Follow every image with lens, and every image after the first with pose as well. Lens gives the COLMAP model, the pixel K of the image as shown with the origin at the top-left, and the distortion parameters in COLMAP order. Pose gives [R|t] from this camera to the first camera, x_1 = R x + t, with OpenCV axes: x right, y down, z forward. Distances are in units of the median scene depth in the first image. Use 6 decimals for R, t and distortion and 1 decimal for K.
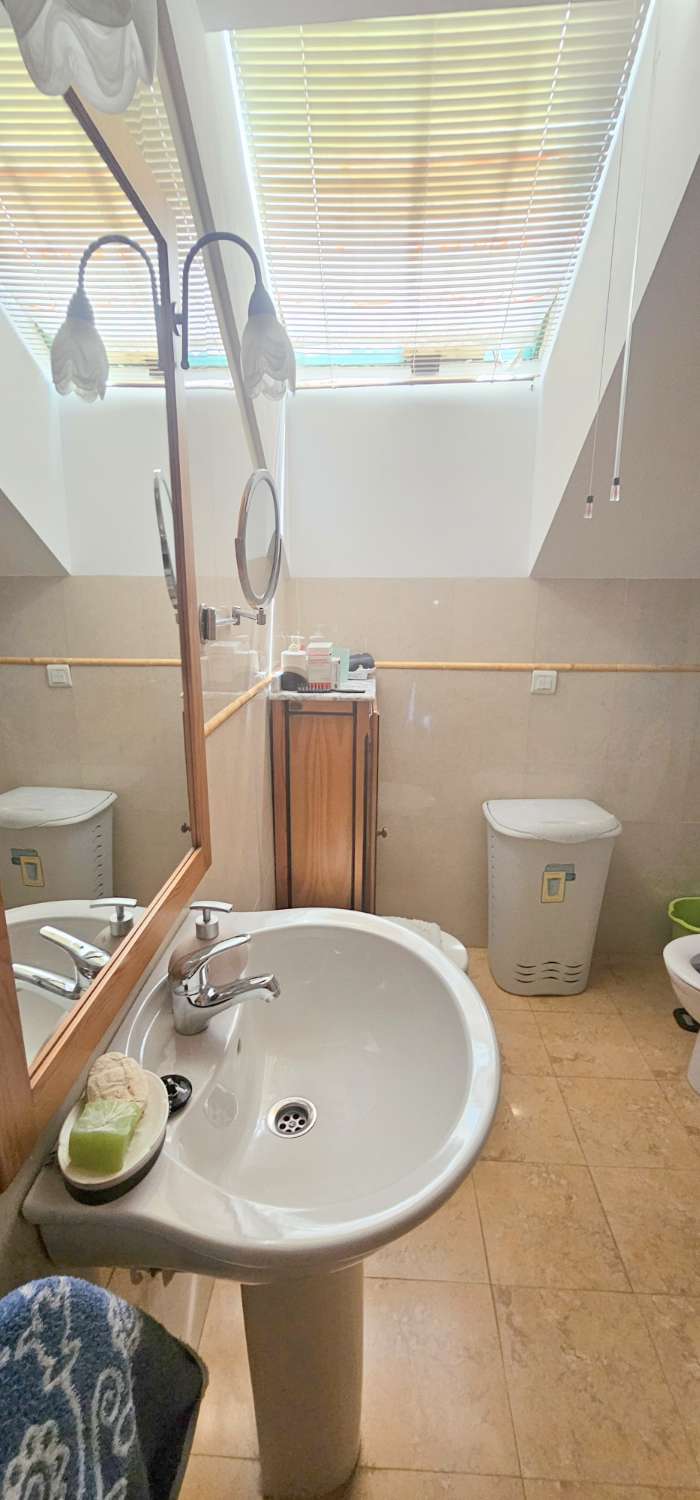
lens RADIAL K [[616.7, 0, 346.8], [0, 616.7, 747.9], [0, 0, 1]] dist [-0.004288, 0.000827]
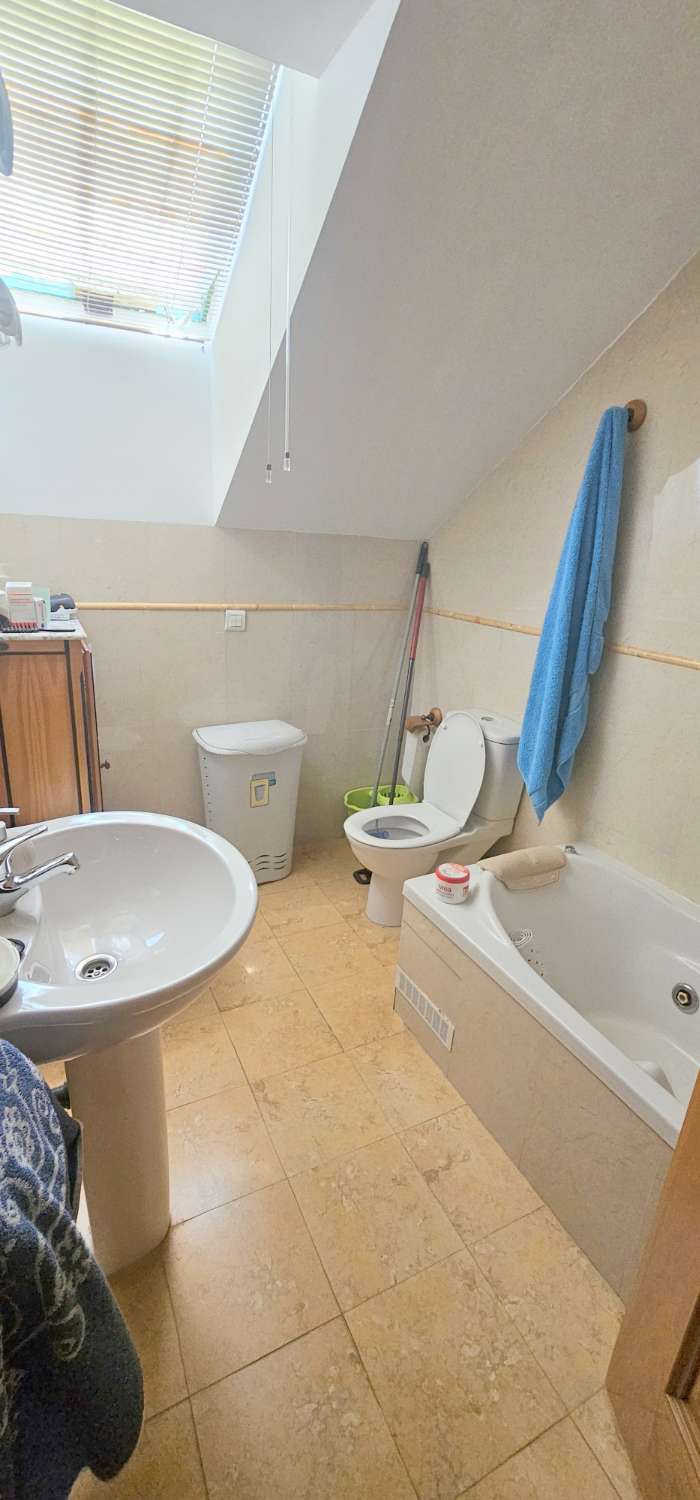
lens RADIAL K [[616.7, 0, 345.6], [0, 616.7, 755.2], [0, 0, 1]] dist [-0.004288, 0.000827]
pose [[0.872577, -0.116763, 0.474316, -0.085356], [0.072165, 0.991170, 0.111240, 0.032865], [-0.483116, -0.062837, 0.873298, -0.135710]]
